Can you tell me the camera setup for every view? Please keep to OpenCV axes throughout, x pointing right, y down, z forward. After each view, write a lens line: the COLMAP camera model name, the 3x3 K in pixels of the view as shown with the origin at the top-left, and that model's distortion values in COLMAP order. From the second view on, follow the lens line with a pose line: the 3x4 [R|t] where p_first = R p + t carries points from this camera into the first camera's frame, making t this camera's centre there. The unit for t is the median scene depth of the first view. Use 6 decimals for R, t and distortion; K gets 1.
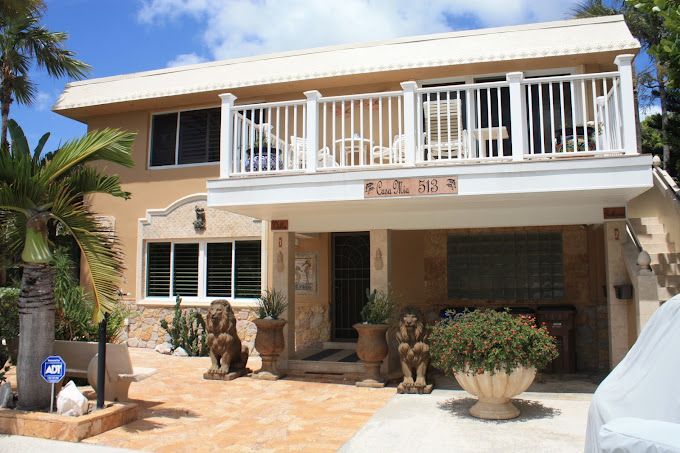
lens RADIAL K [[571.9, 0, 340.0], [0, 571.9, 226.5], [0, 0, 1]] dist [-0.178410, 0.165516]
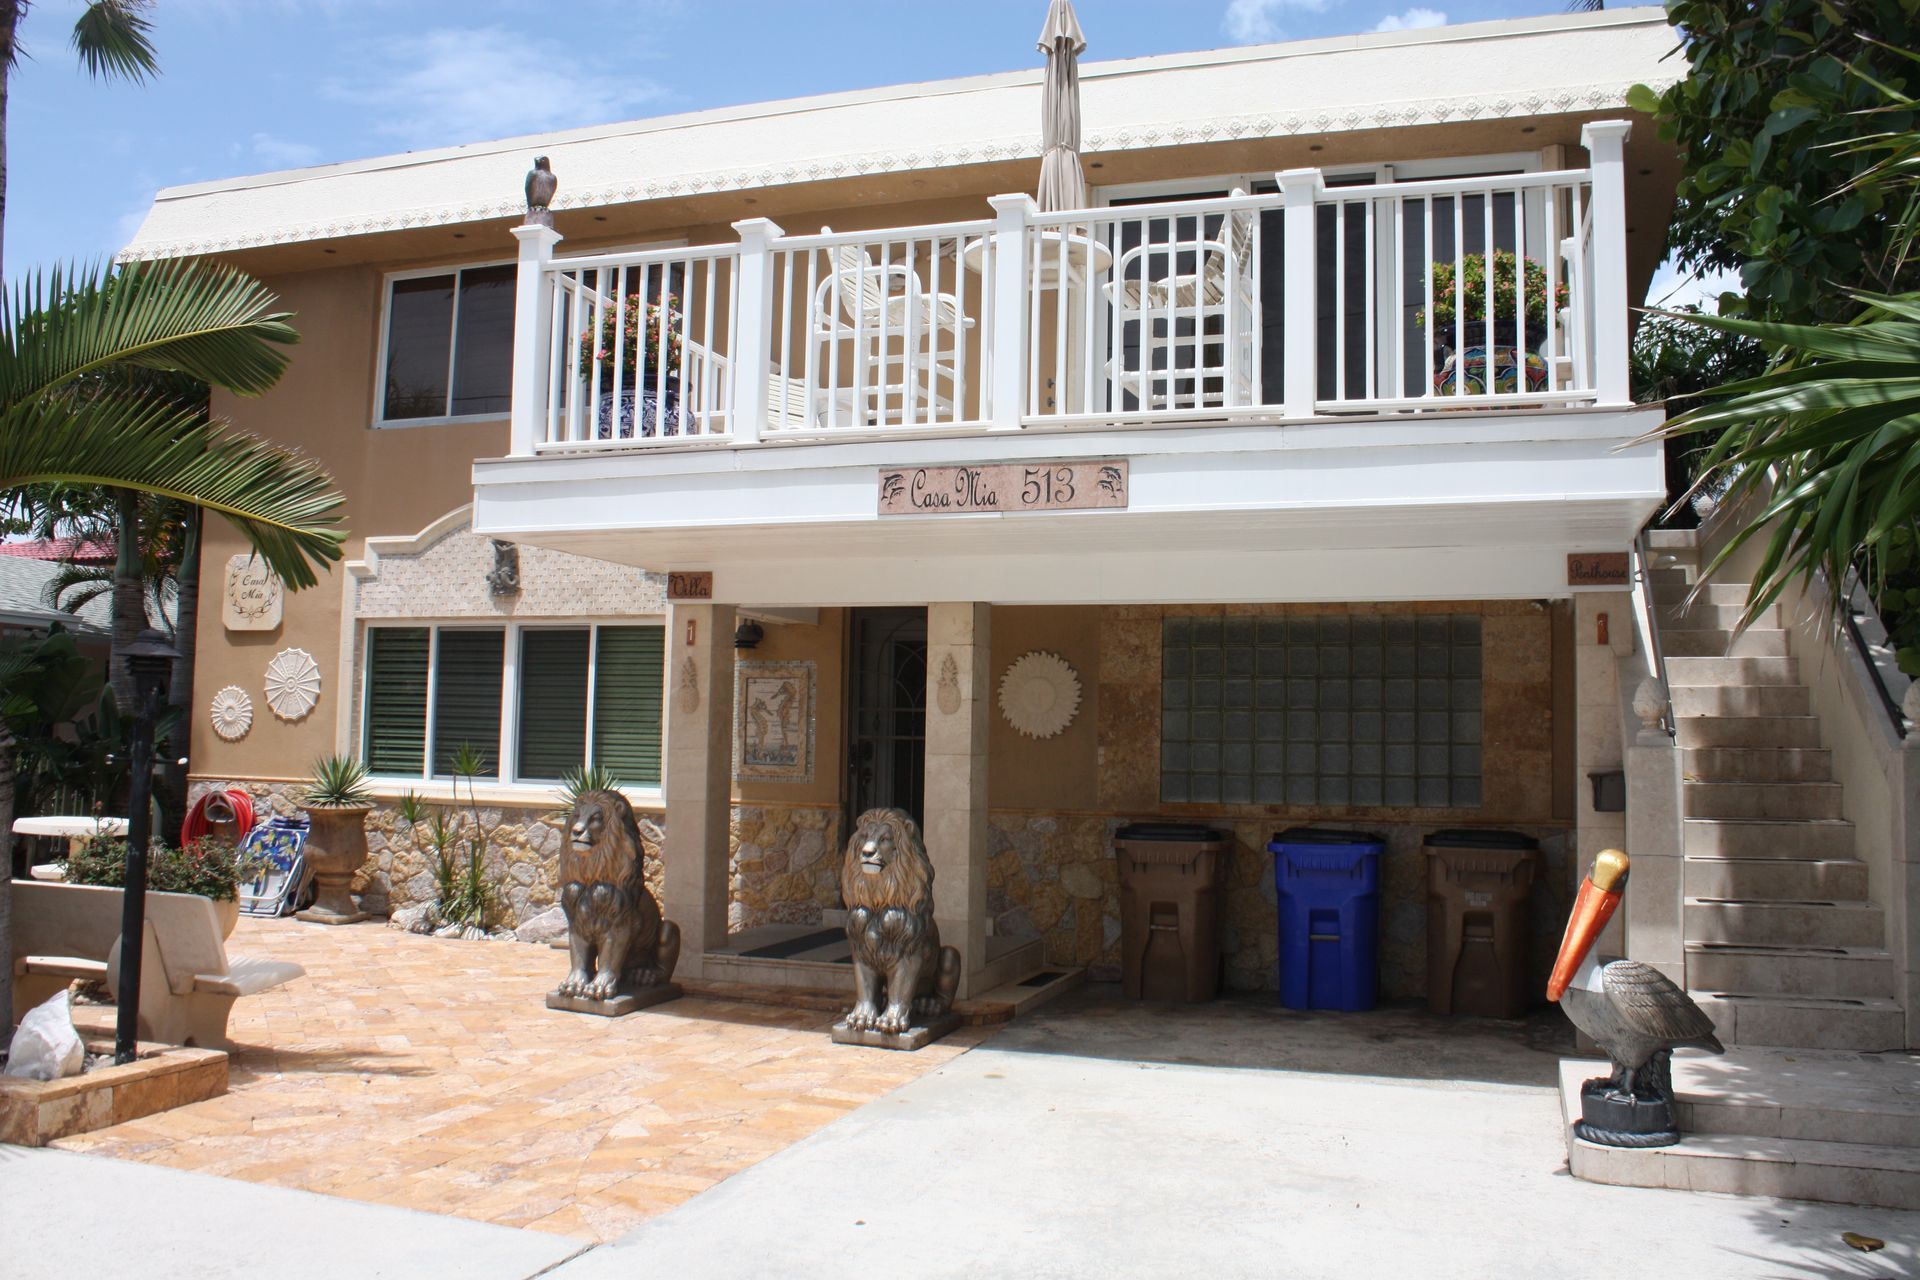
lens RADIAL K [[1632.8, 0, 960.0], [0, 1632.8, 640.0], [0, 0, 1]] dist [-0.195689, 0.211259]
pose [[0.998733, 0.018204, -0.046908, 0.131886], [-0.016686, 0.999331, 0.032536, -0.005254], [0.047469, -0.031712, 0.998369, -0.033917]]
